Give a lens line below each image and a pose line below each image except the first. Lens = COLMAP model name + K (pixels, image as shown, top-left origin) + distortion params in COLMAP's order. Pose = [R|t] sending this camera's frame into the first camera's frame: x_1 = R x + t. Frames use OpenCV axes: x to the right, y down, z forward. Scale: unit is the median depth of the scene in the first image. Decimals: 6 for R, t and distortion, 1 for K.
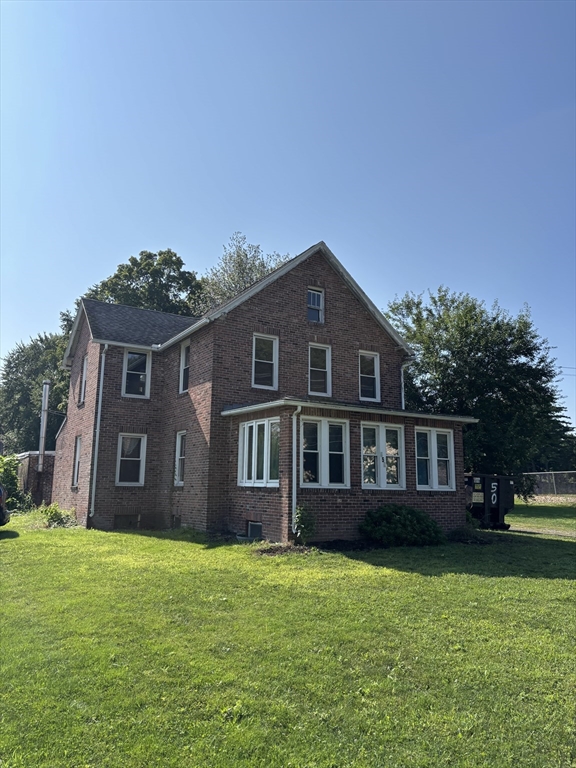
lens RADIAL K [[577.9, 0, 288.0], [0, 577.9, 384.0], [0, 0, 1]] dist [0.055430, -0.002134]
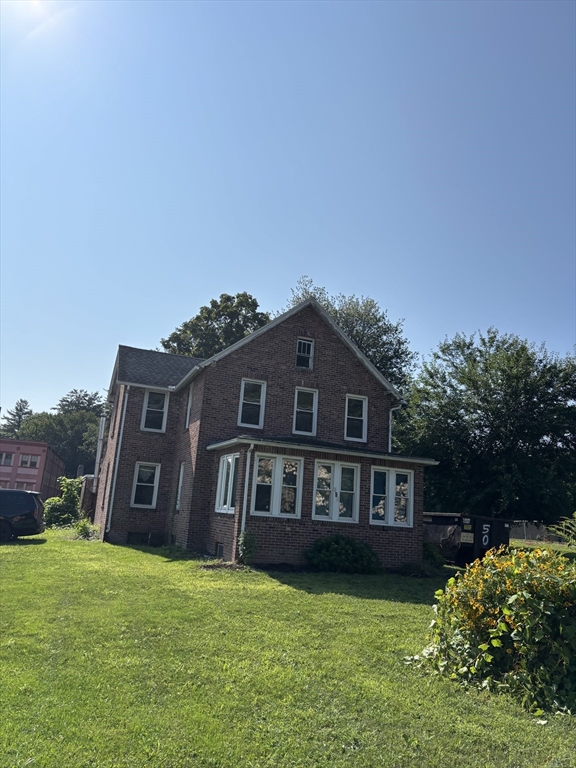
lens RADIAL K [[577.9, 0, 288.0], [0, 577.9, 384.0], [0, 0, 1]] dist [0.055430, -0.002134]
pose [[0.983255, 0.014805, -0.181630, 0.221729], [-0.025079, 0.998205, -0.054395, -0.015510], [0.180499, 0.058039, 0.981861, -0.102624]]
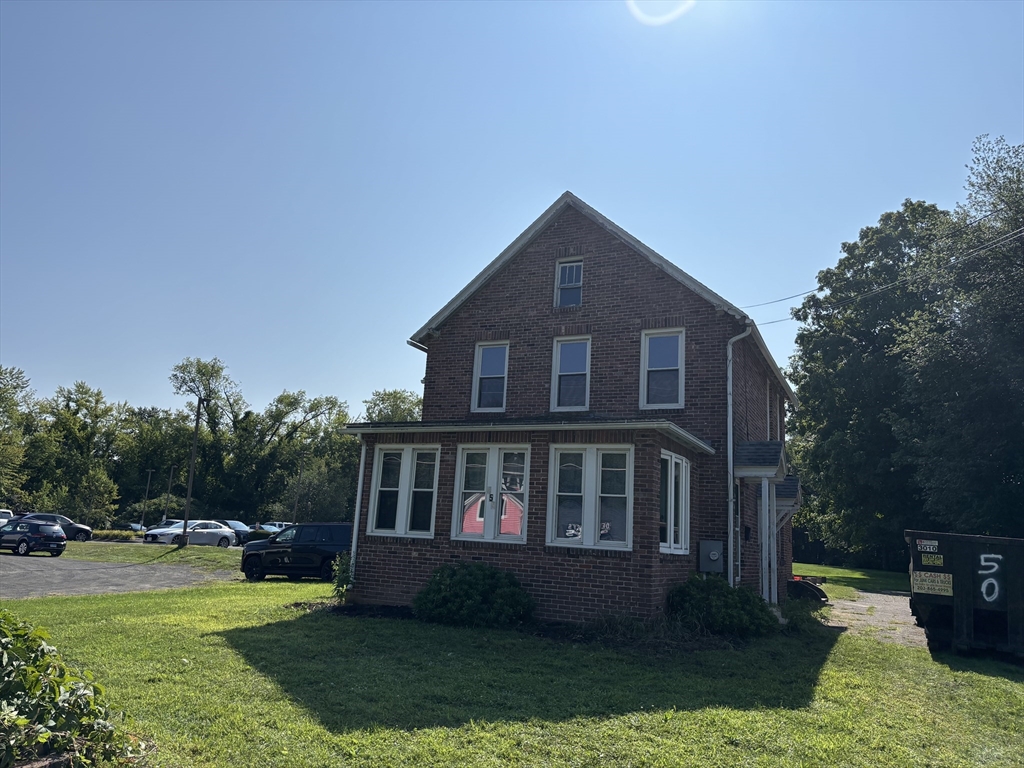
lens RADIAL K [[770.6, 0, 512.0], [0, 770.6, 384.0], [0, 0, 1]] dist [0.055430, -0.002134]
pose [[0.540304, -0.149266, -0.828125, 0.772012], [0.101896, 0.988505, -0.111693, 0.082992], [0.835277, -0.024034, 0.549303, 0.429189]]
